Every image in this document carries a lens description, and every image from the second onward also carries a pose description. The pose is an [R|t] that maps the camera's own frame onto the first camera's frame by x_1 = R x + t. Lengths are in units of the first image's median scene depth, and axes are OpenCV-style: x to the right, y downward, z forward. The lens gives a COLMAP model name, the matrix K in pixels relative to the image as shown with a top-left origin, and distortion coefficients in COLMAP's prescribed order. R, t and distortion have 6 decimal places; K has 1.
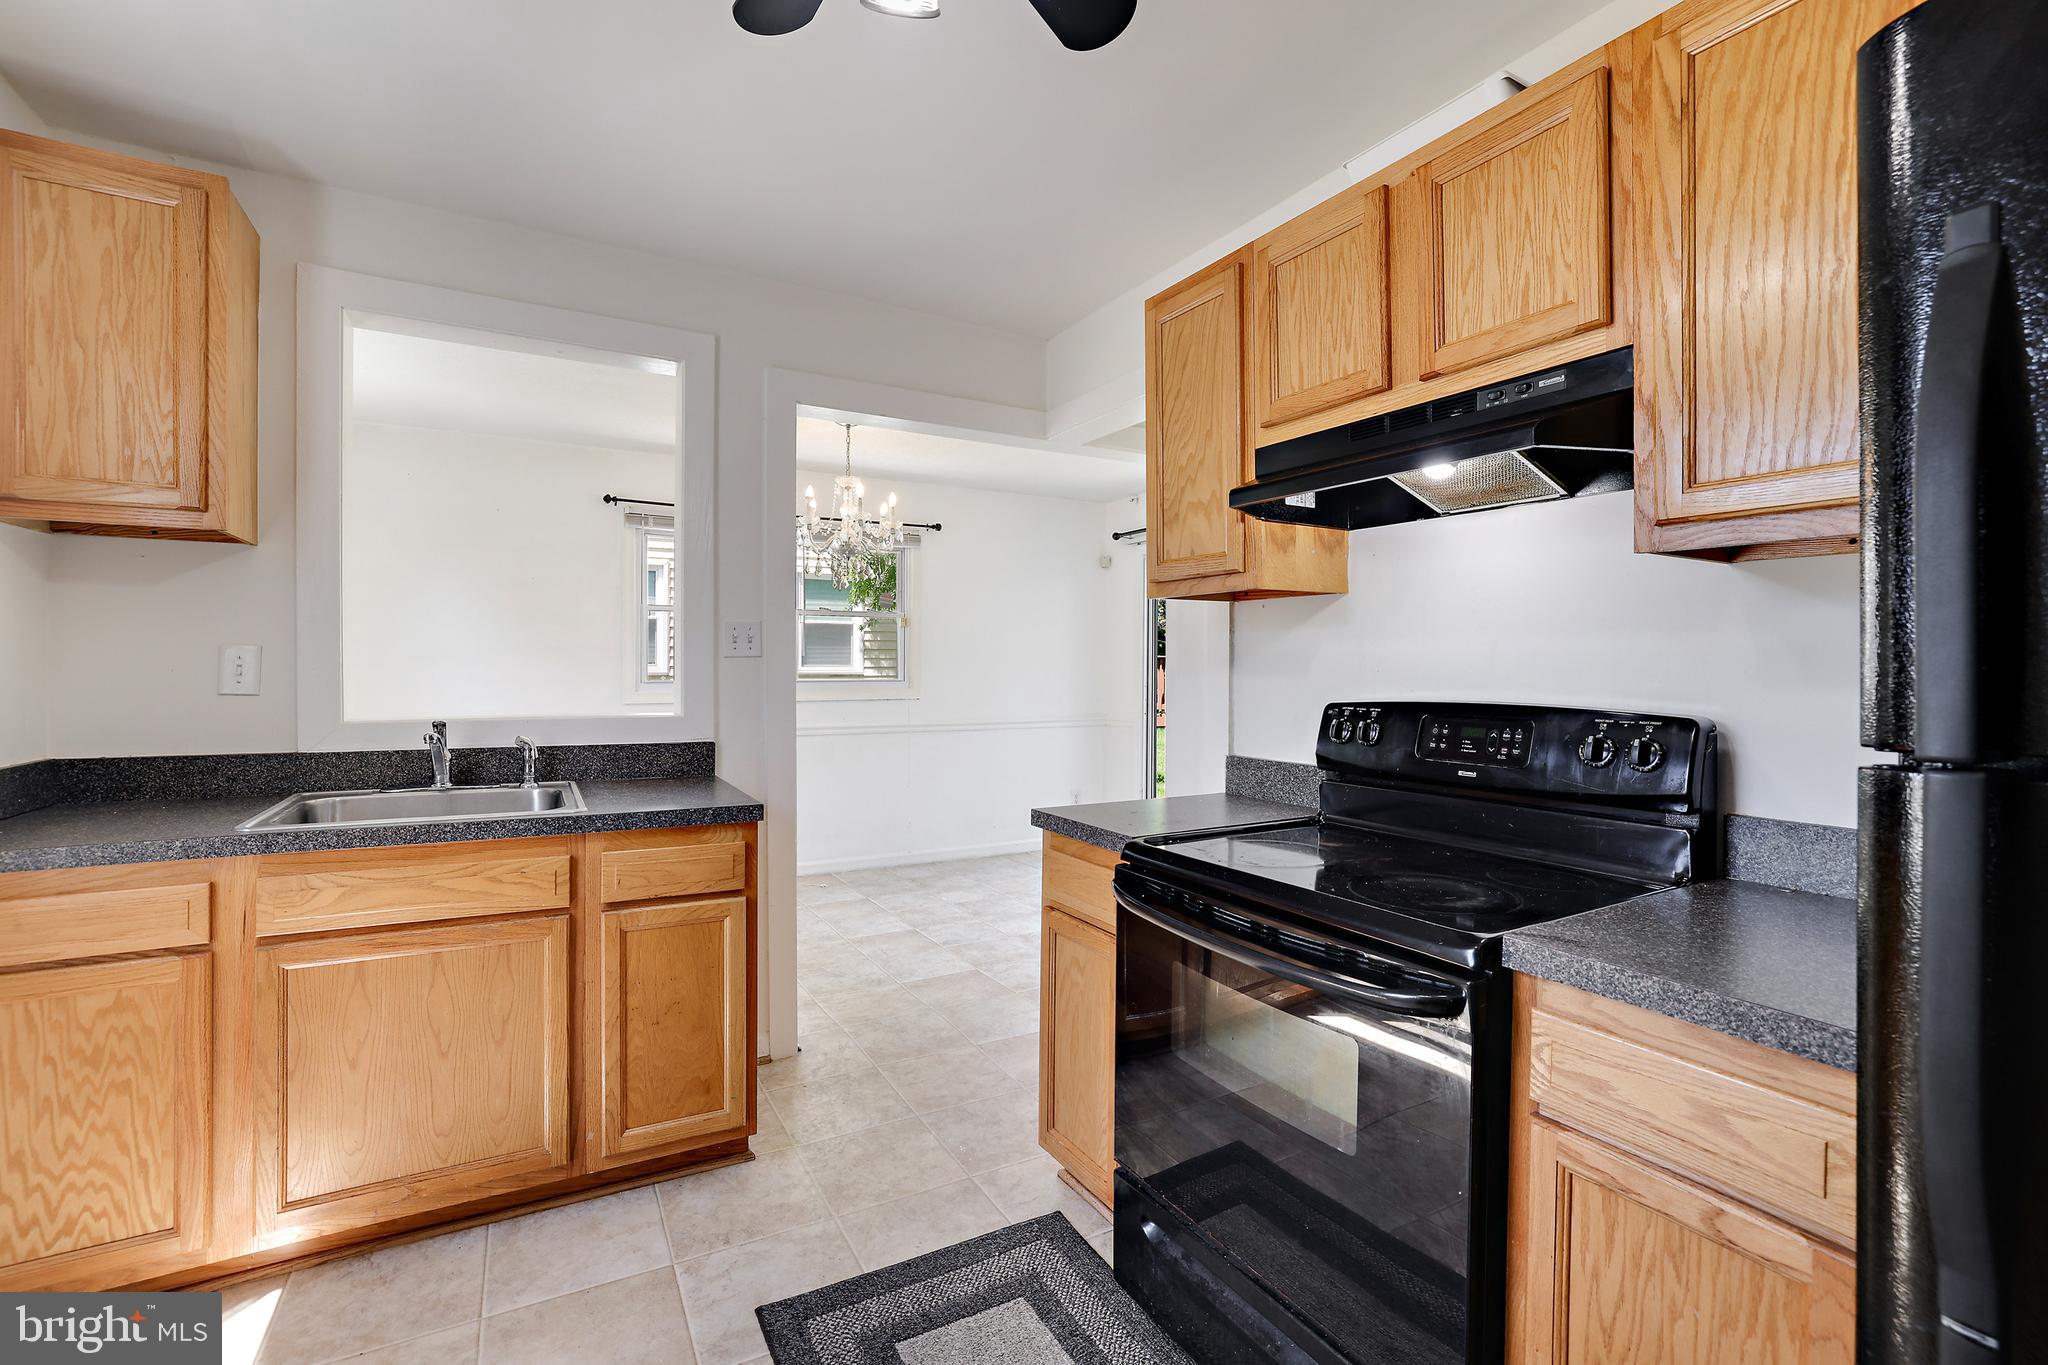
lens RADIAL K [[878.5, 0, 1009.2], [0, 878.5, 670.4], [0, 0, 1]] dist [-0.035780, 0.015845]
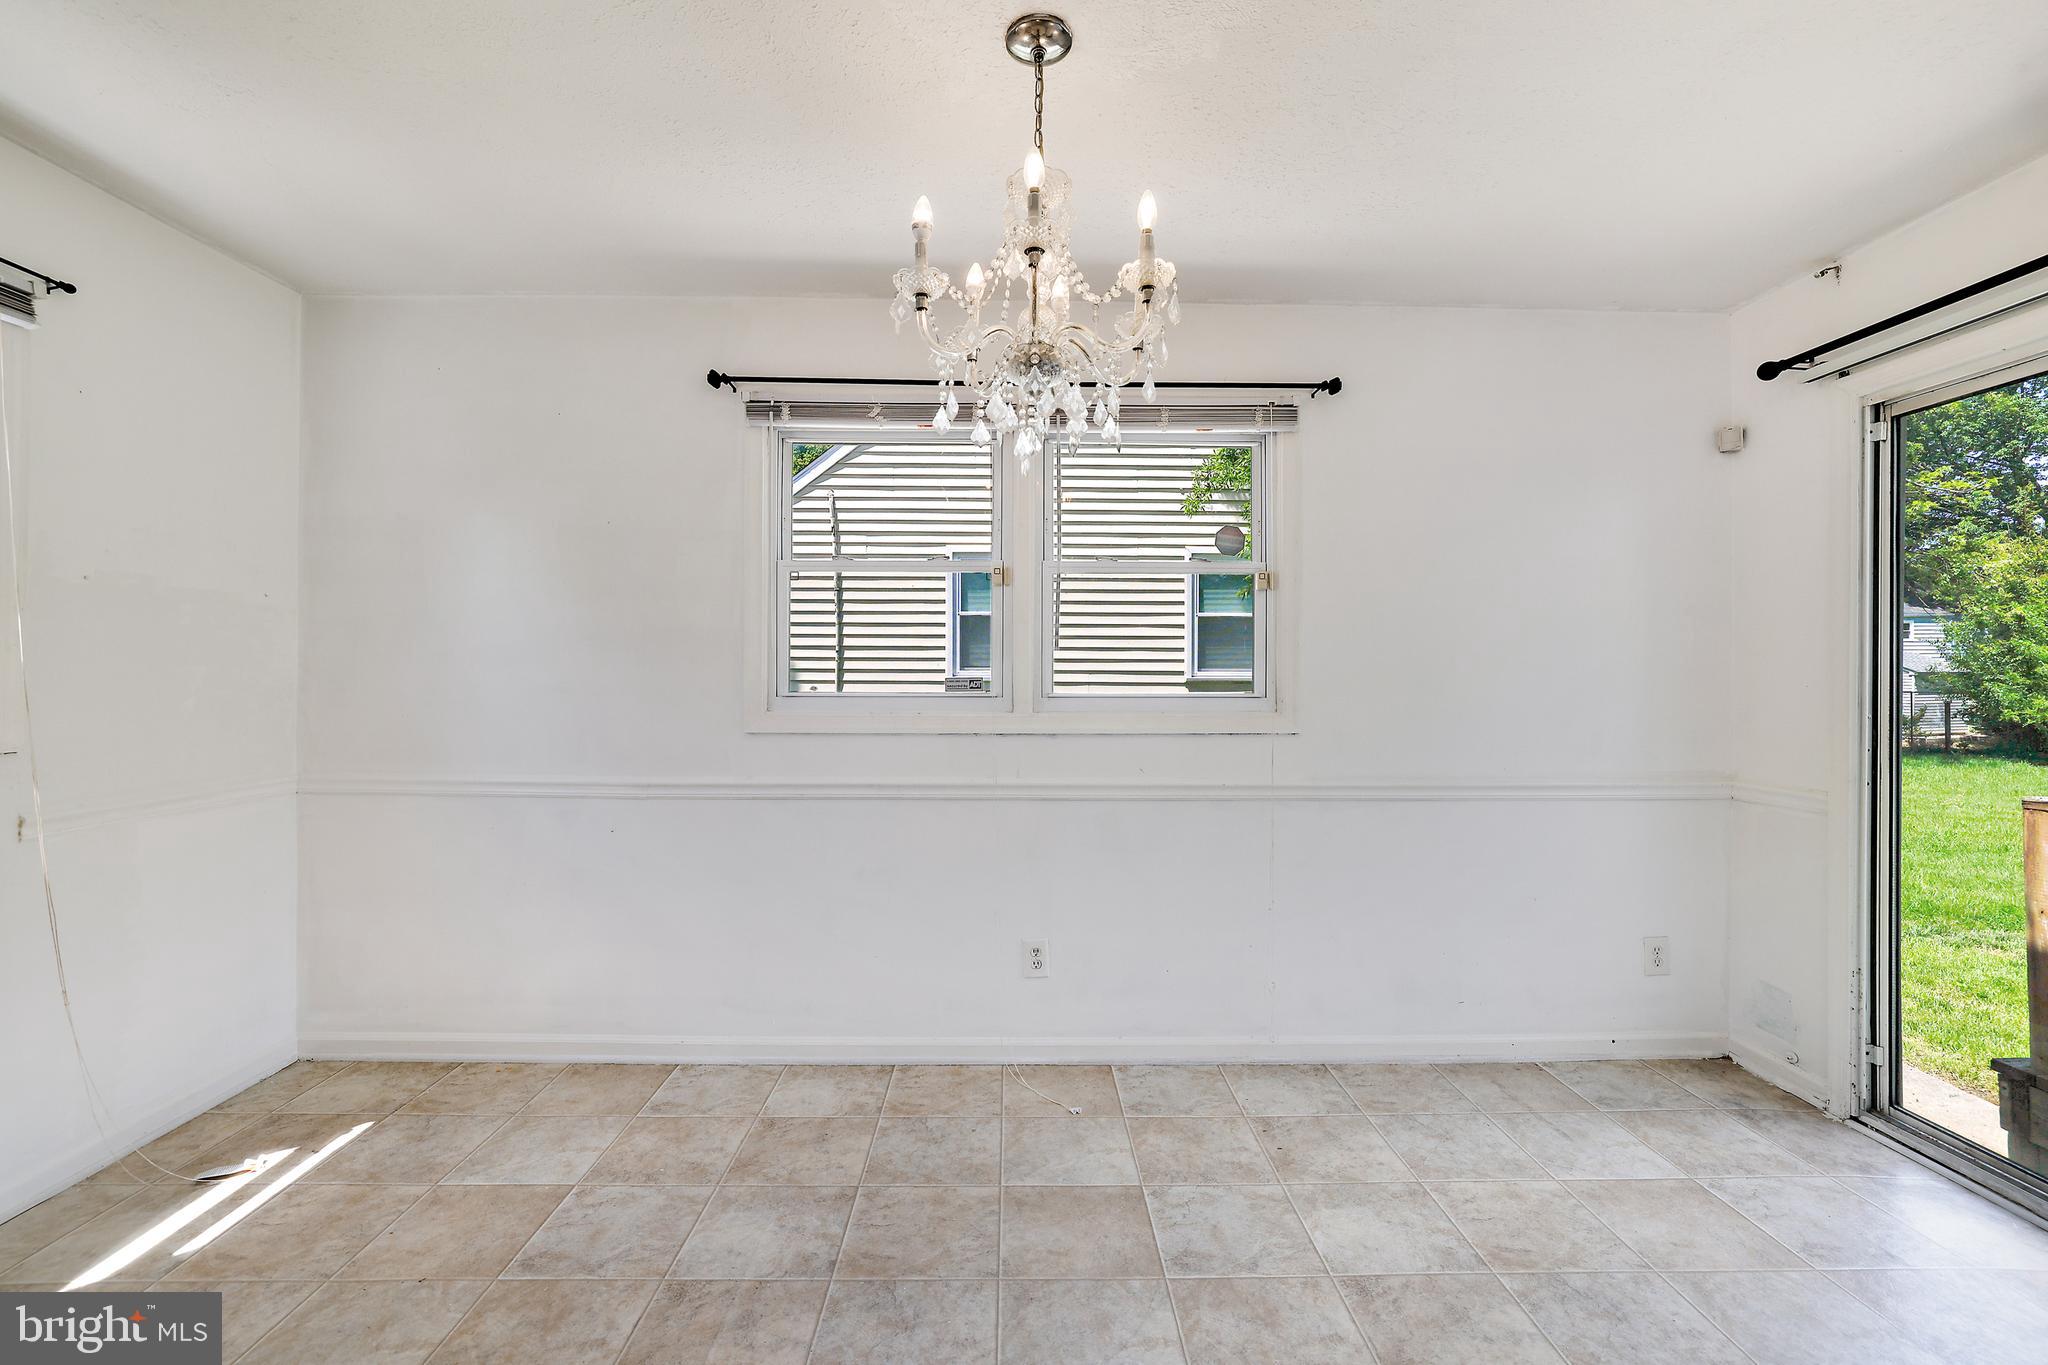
lens RADIAL K [[864.6, 0, 1027.9], [0, 864.6, 677.0], [0, 0, 1]] dist [-0.014452, 0.000663]
pose [[0.885053, 0.003433, -0.465478, -0.022777], [-0.003146, 0.999994, 0.001392, -0.000891], [0.465480, 0.000232, 0.885058, 1.448580]]
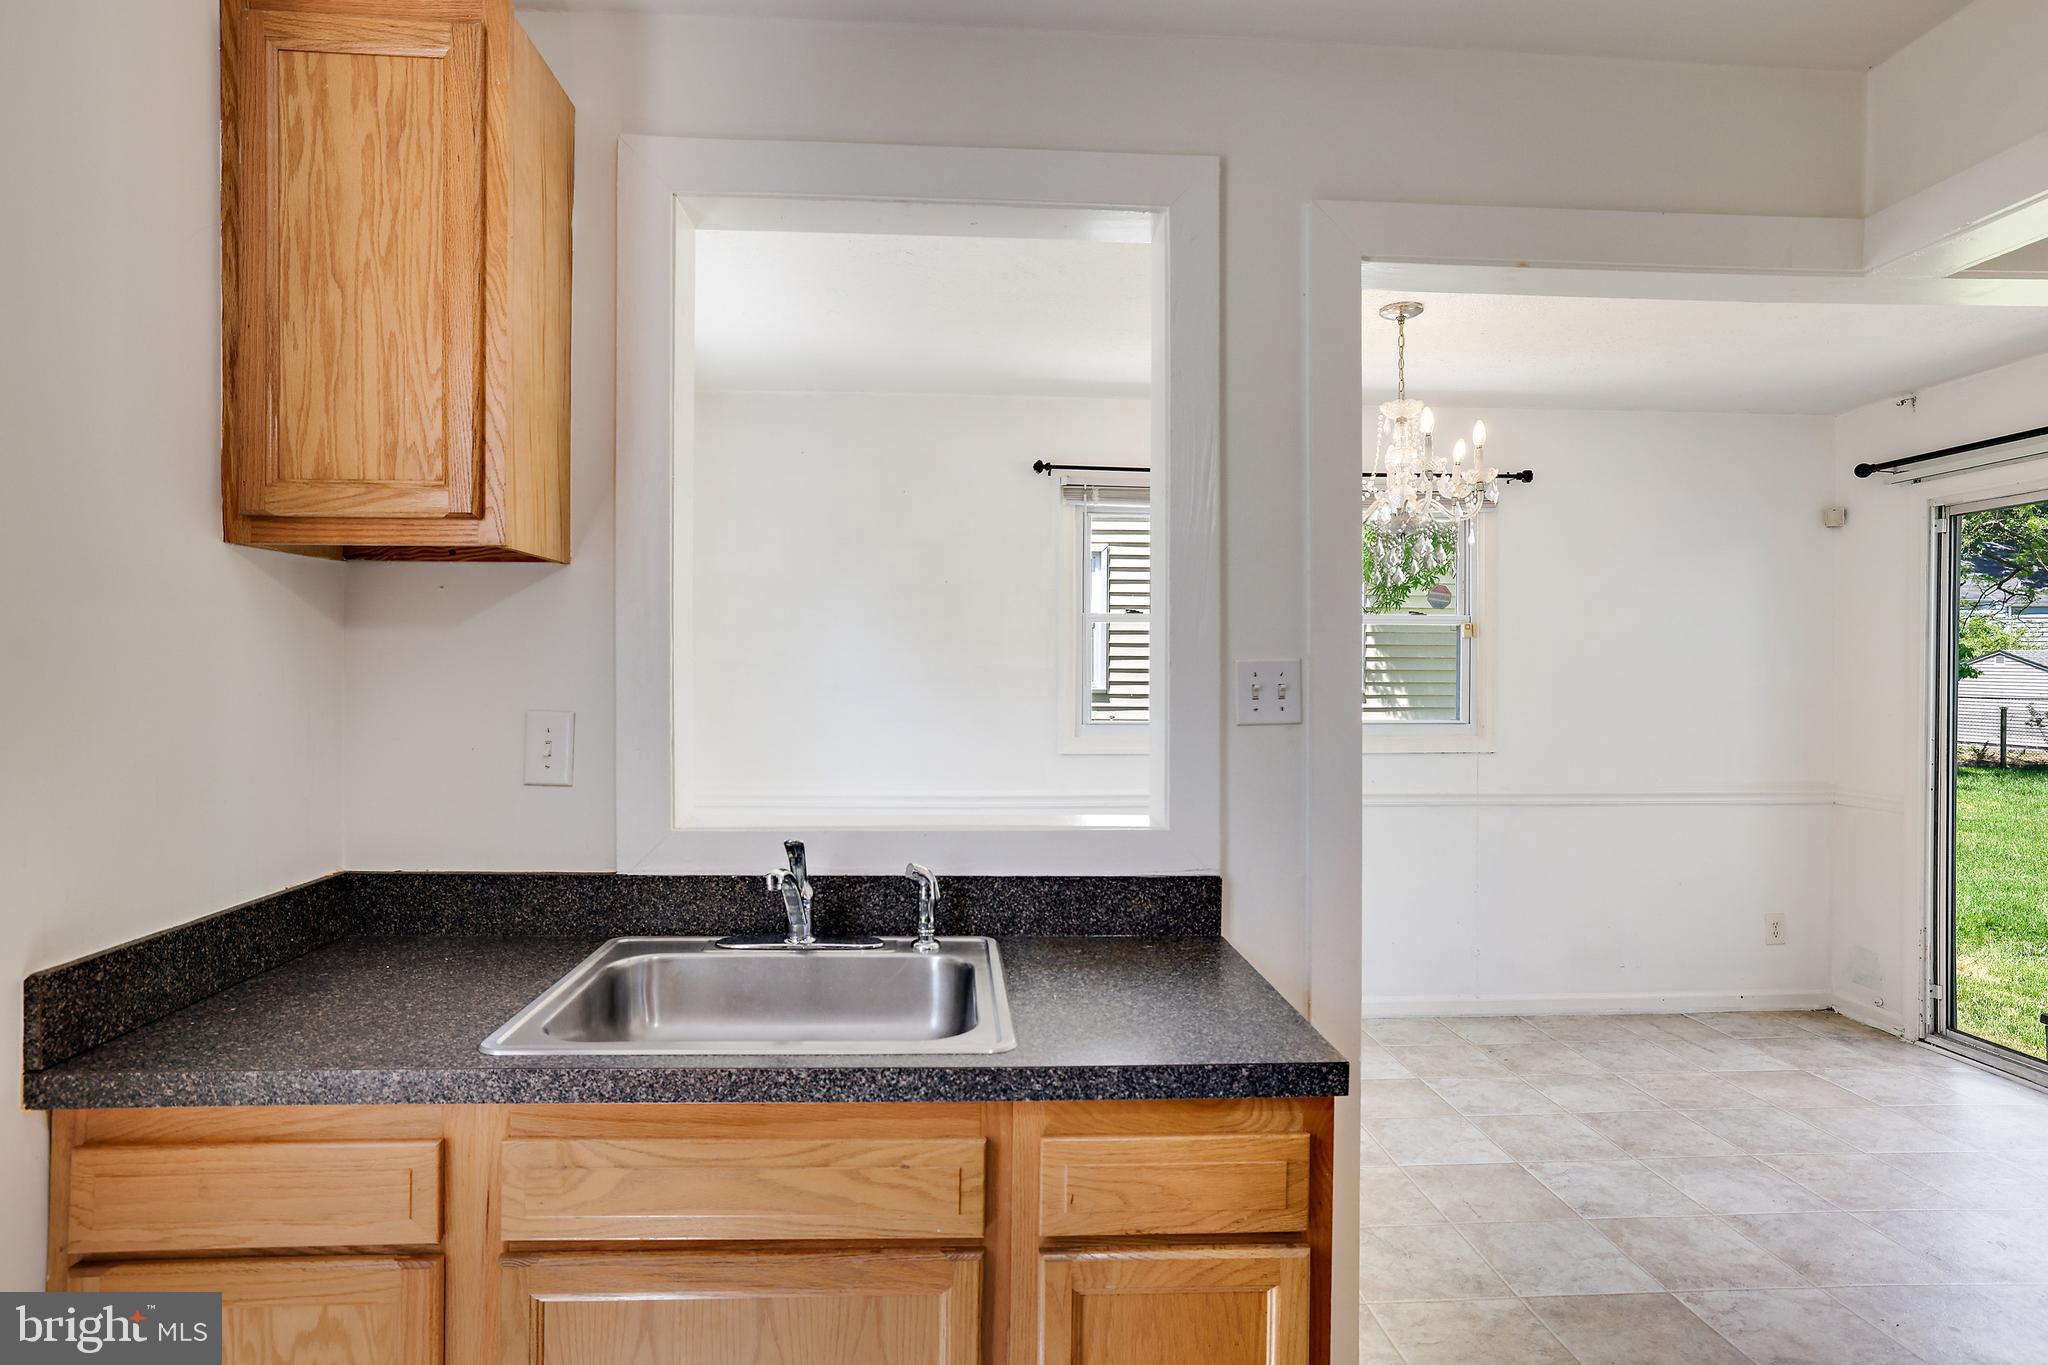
lens RADIAL K [[1115.1, 0, 1024.0], [0, 1115.1, 682.5], [0, 0, 1]] dist [-0.004122, -0.001391]
pose [[0.905402, 0.005946, -0.424514, -0.200852], [-0.002958, 0.999966, 0.007698, -0.067334], [0.424545, -0.005714, 0.905389, 0.405000]]
